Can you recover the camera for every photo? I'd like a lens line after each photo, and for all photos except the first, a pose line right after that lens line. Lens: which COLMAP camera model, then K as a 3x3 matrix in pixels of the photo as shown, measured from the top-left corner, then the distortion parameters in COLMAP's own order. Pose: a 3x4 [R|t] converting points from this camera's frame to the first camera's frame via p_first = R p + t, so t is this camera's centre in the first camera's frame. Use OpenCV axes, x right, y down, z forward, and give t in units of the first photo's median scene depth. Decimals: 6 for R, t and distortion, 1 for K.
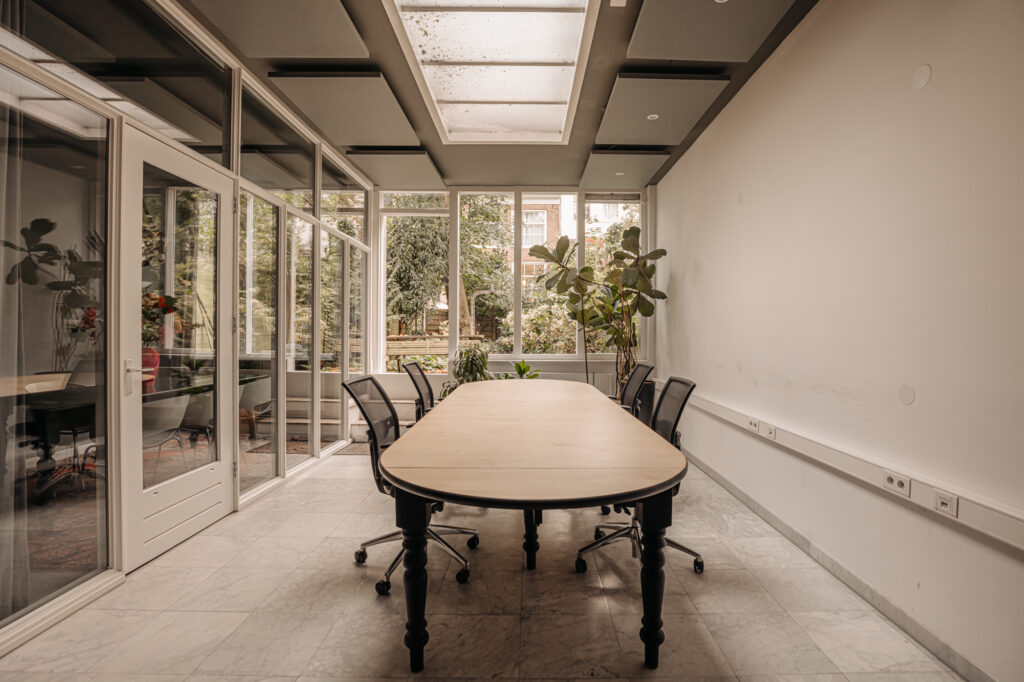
lens RADIAL K [[483.3, 0, 512.0], [0, 483.3, 341.0], [0, 0, 1]] dist [0.000178, 0.000012]
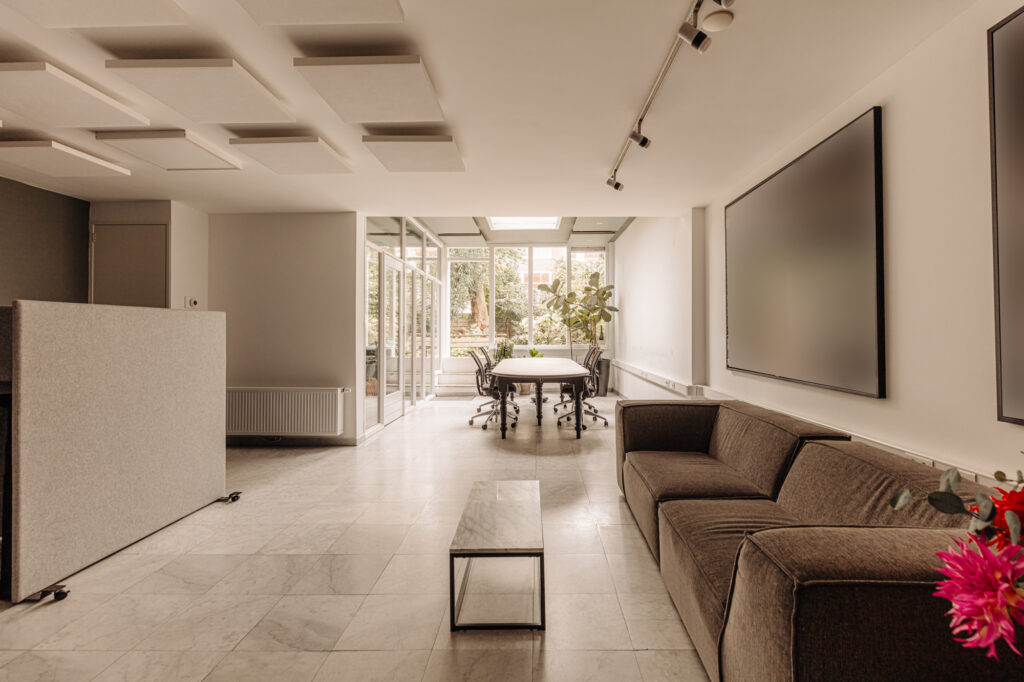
lens RADIAL K [[483.3, 0, 512.0], [0, 483.3, 341.0], [0, 0, 1]] dist [0.000178, 0.000012]
pose [[0.999871, -0.006224, -0.014797, -0.030037], [0.006216, 0.999981, -0.000579, 0.014886], [0.014800, 0.000486, 0.999890, -0.694162]]
